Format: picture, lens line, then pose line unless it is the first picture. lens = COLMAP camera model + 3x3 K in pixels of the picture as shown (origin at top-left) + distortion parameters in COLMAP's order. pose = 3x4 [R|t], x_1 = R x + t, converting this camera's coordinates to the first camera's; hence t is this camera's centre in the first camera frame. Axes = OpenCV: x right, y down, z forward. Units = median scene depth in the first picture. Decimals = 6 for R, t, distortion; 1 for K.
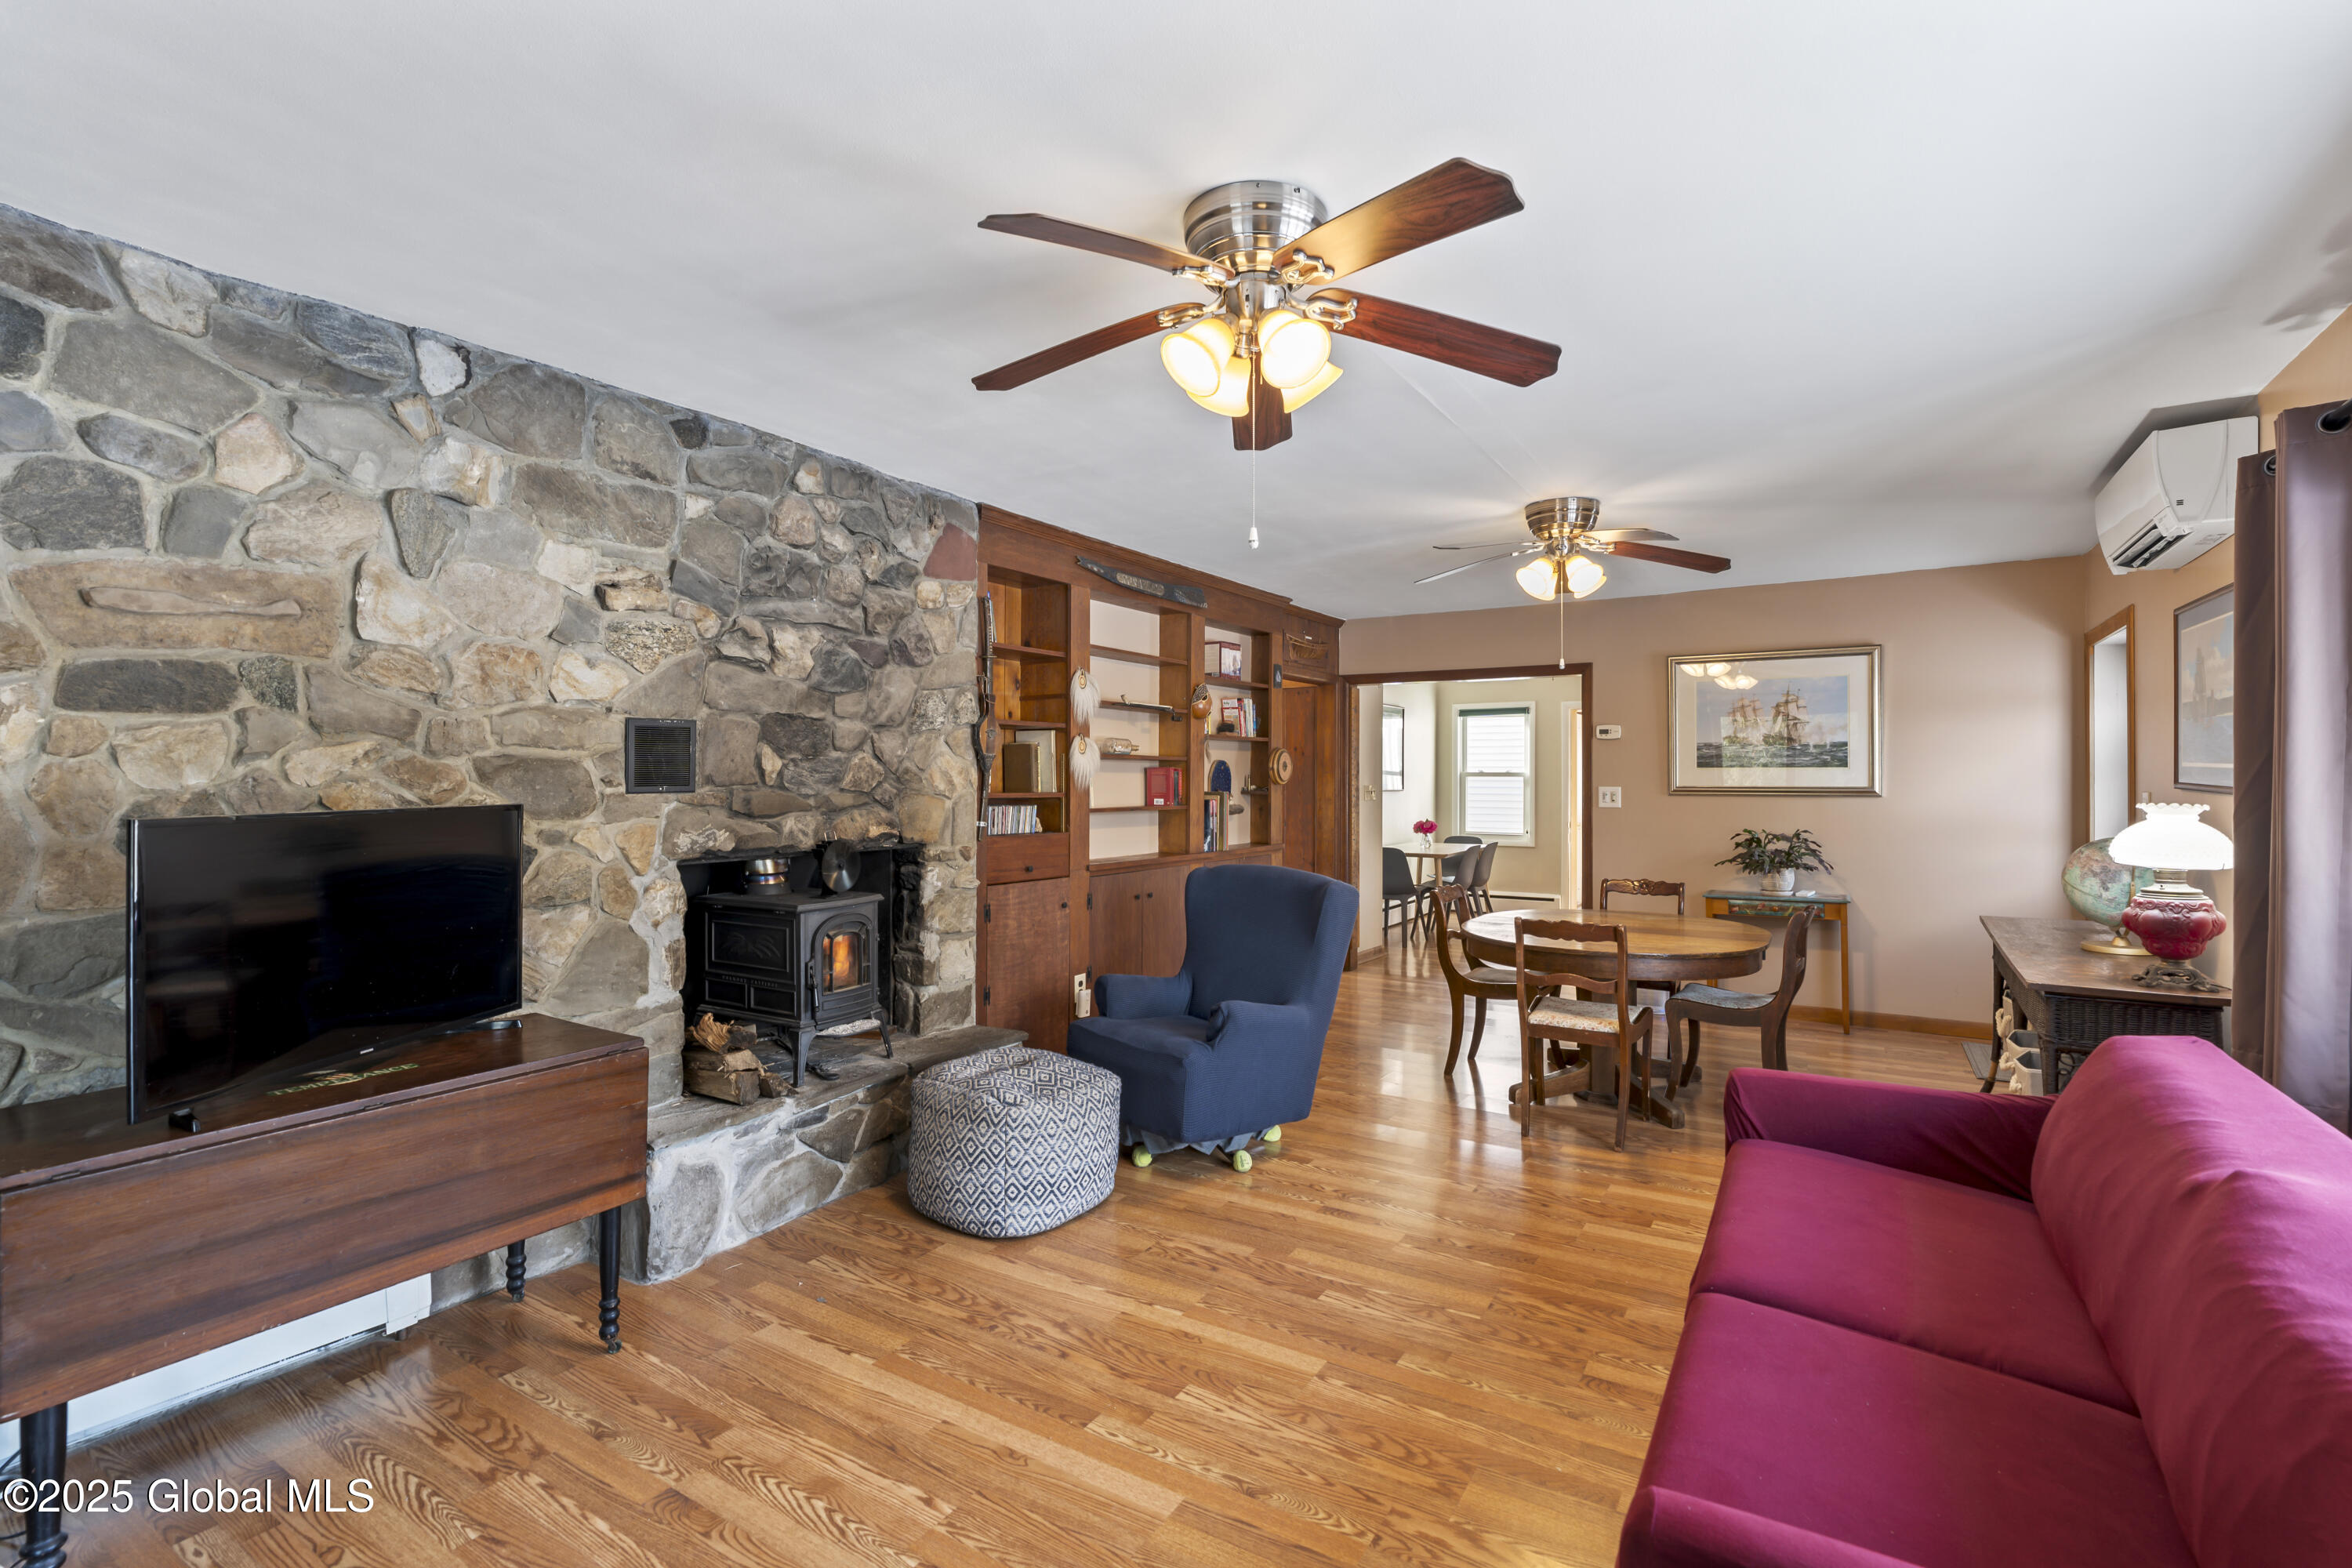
lens RADIAL K [[1058.5, 0, 1209.4], [0, 1058.5, 768.1], [0, 0, 1]] dist [0.003163, -0.000893]
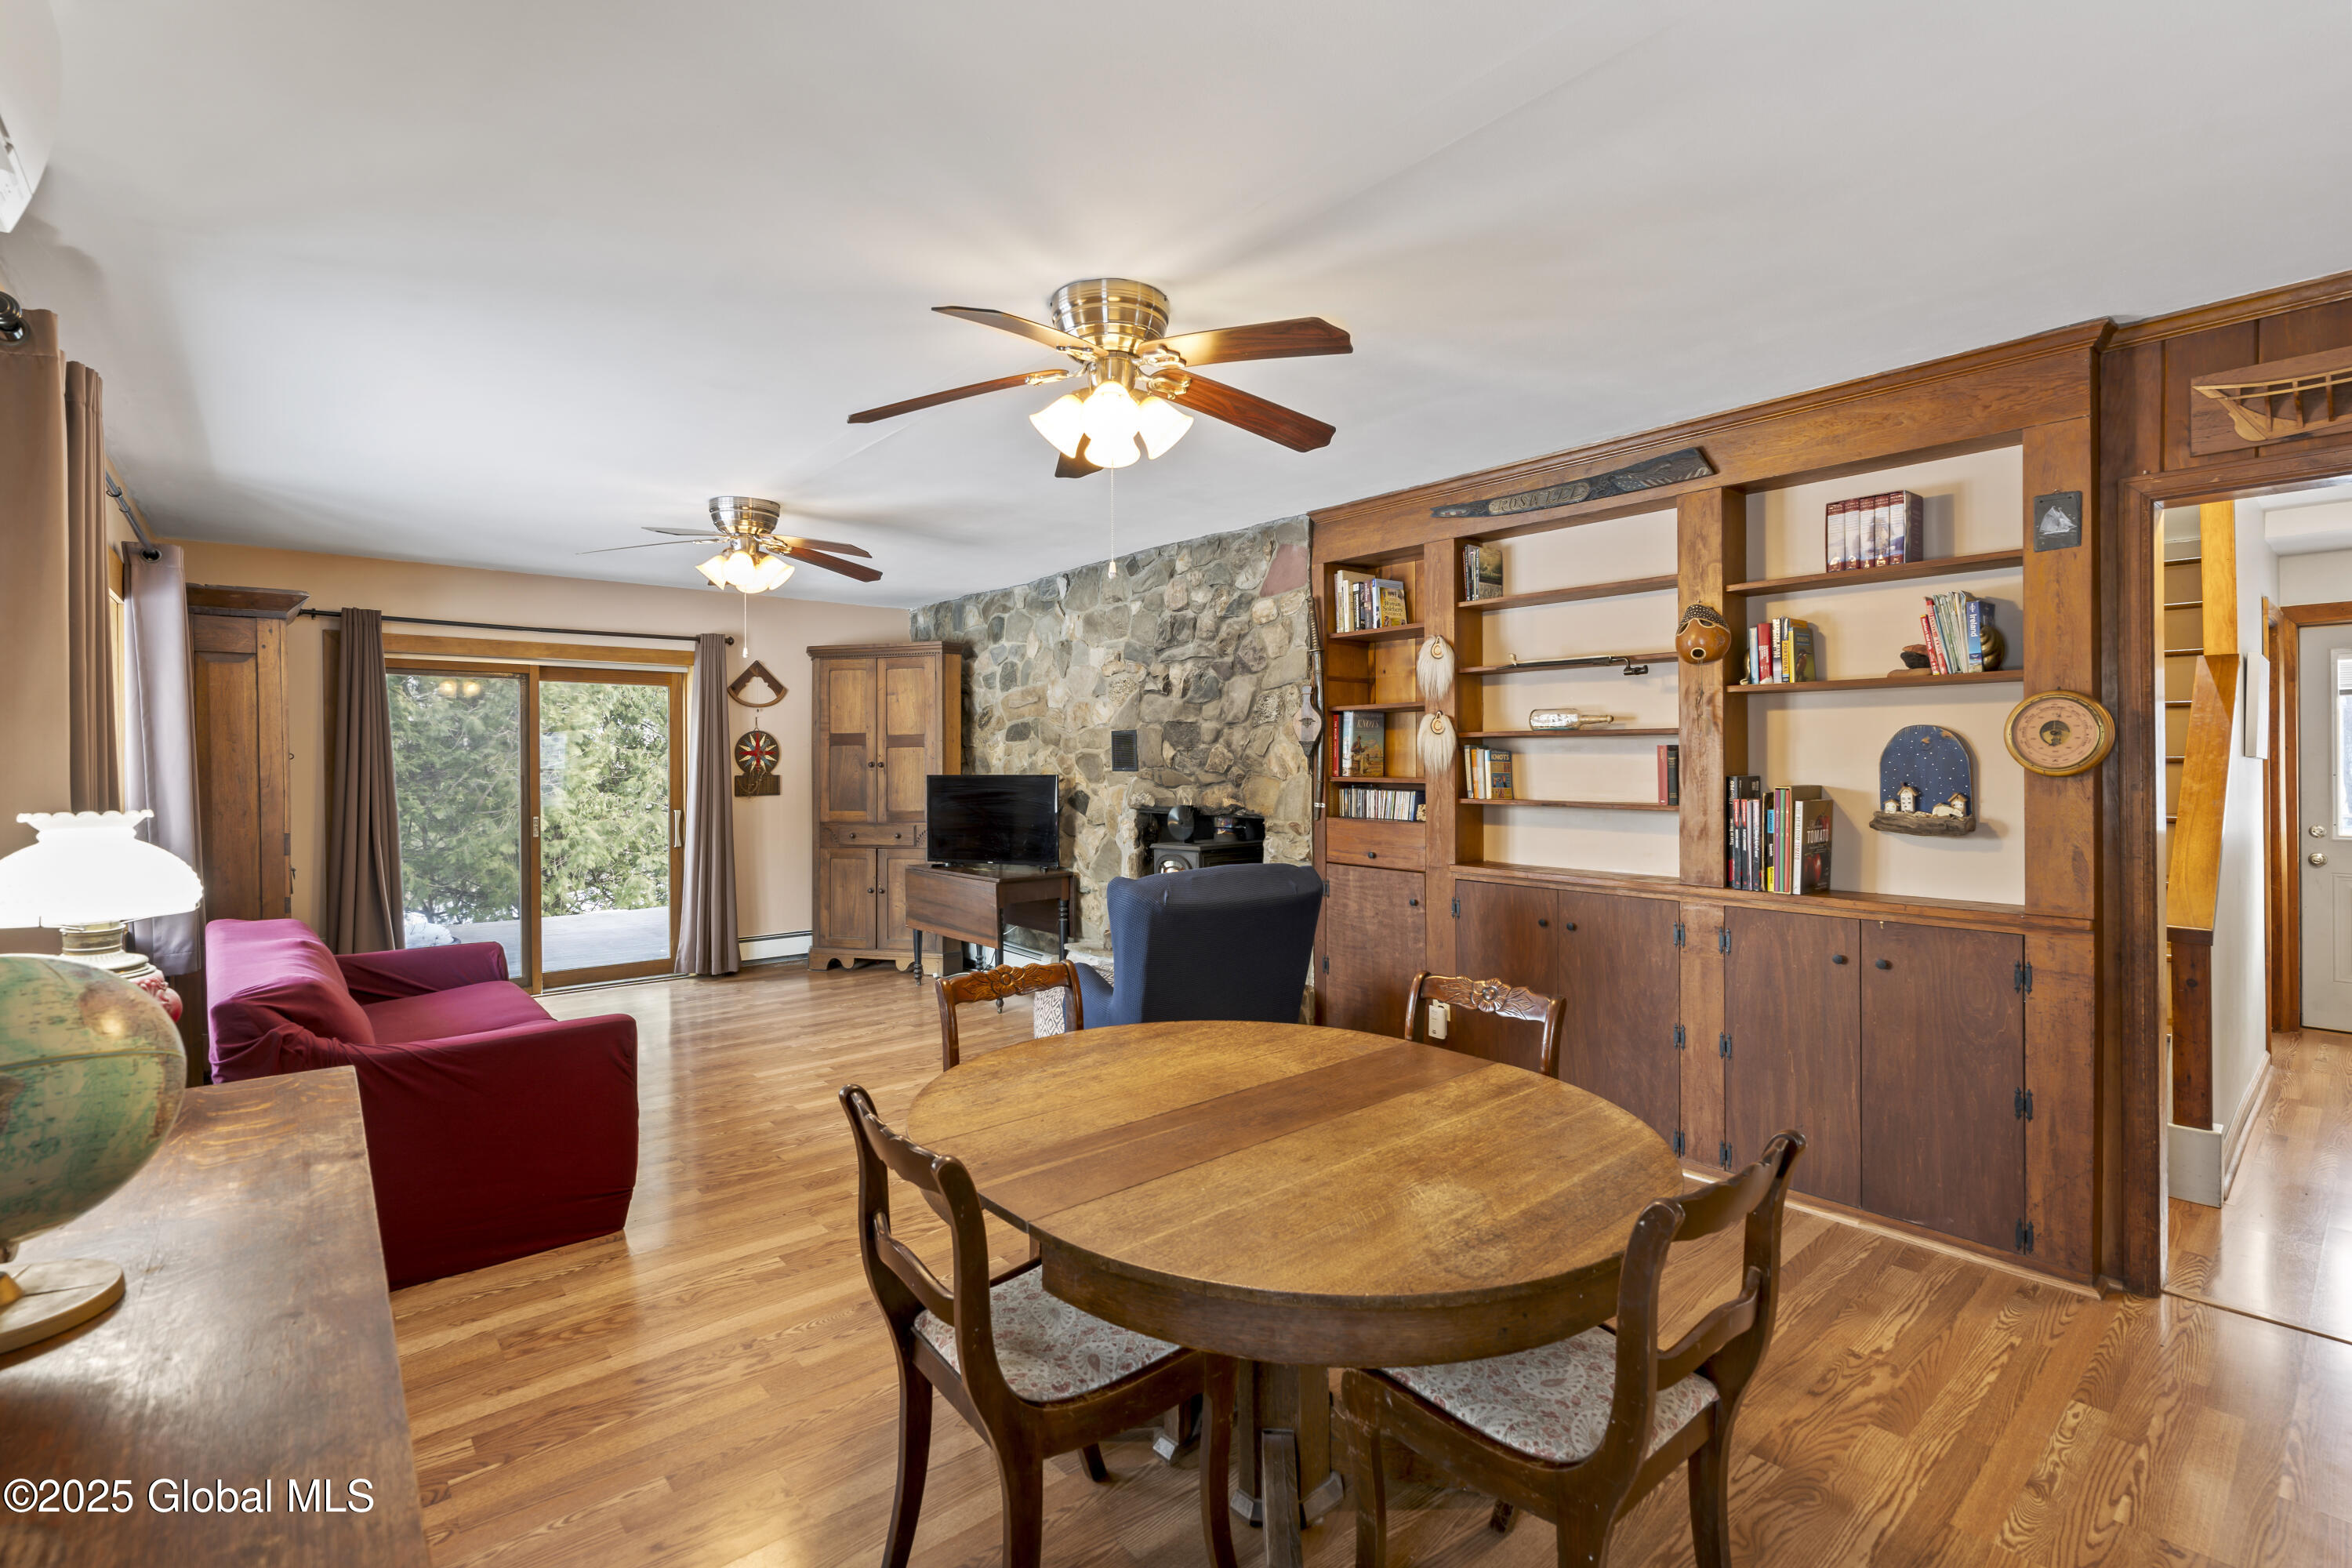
lens RADIAL K [[1058.5, 0, 1149.9], [0, 1058.5, 760.4], [0, 0, 1]] dist [0.003163, -0.000893]
pose [[-0.322179, 0.002870, -0.946675, 1.145694], [0.013666, 0.999905, -0.001620, 0.008609], [0.946580, -0.013459, -0.322187, 1.558847]]
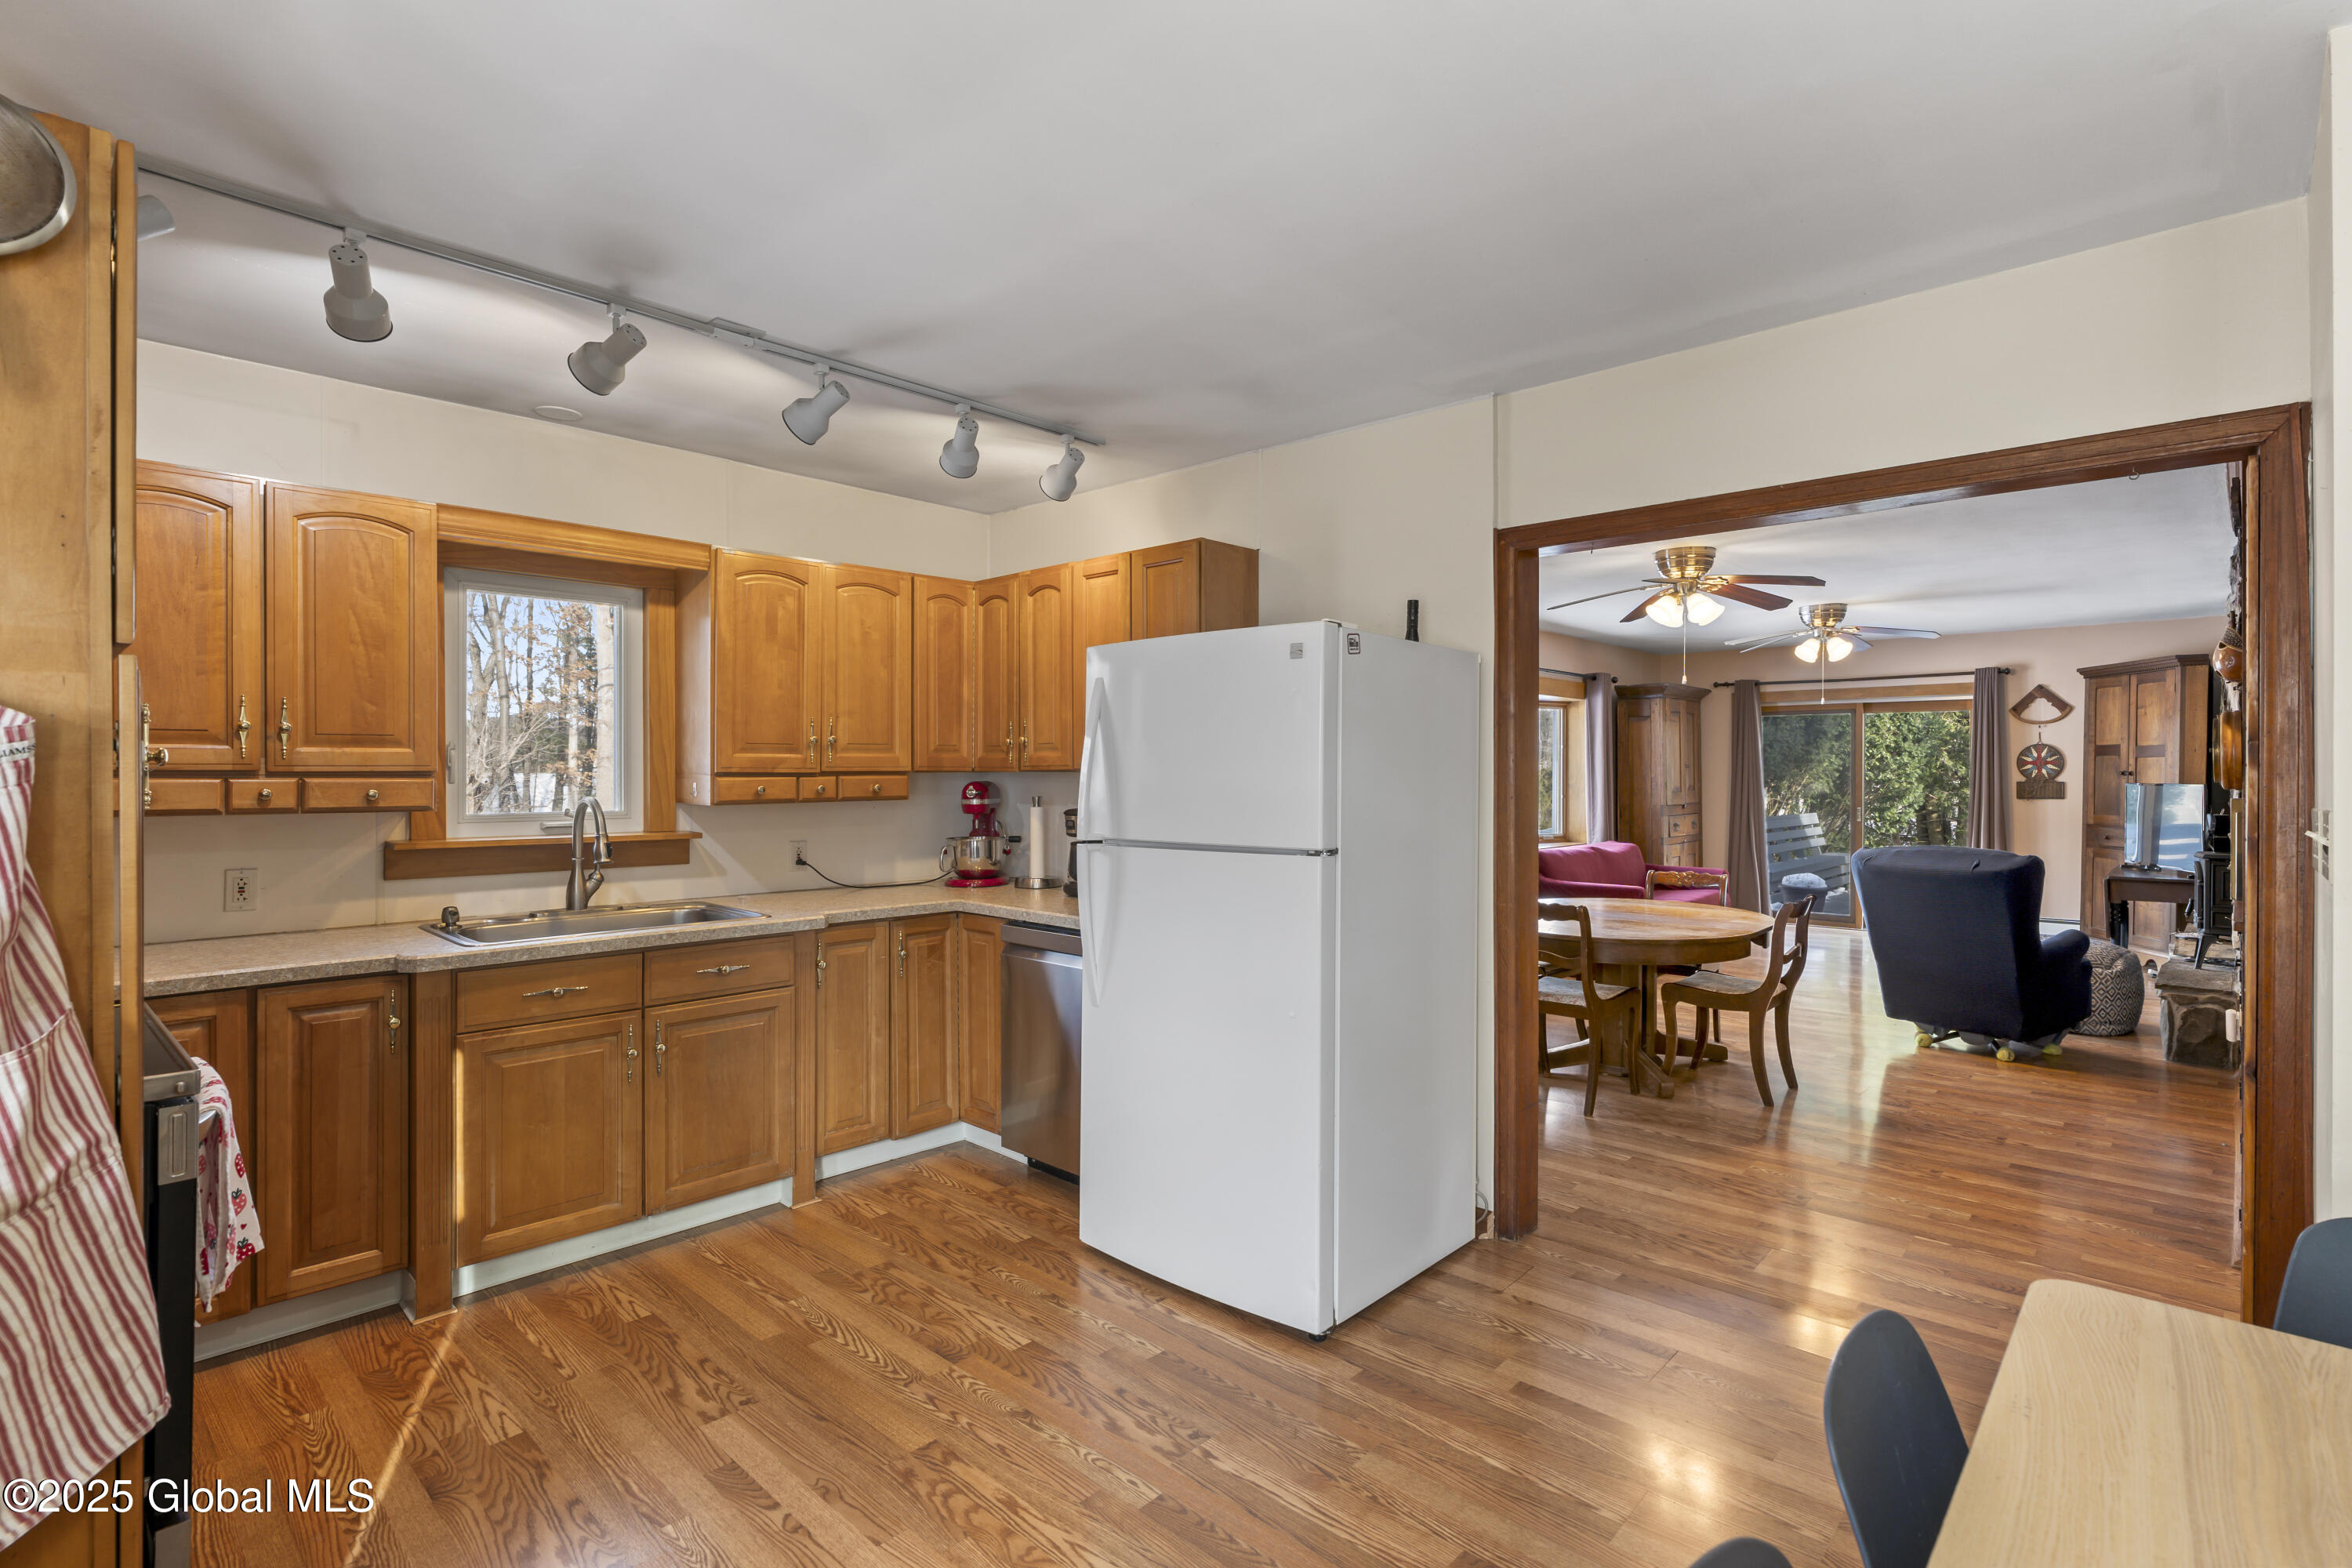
lens RADIAL K [[1121.5, 0, 1182.6], [0, 1121.5, 777.6], [0, 0, 1]] dist [-0.008159, 0.003257]
pose [[-0.975059, 0.001183, 0.221942, 0.779396], [0.000490, 0.999995, -0.003180, 0.022077], [-0.221945, -0.002992, -0.975055, 3.143730]]
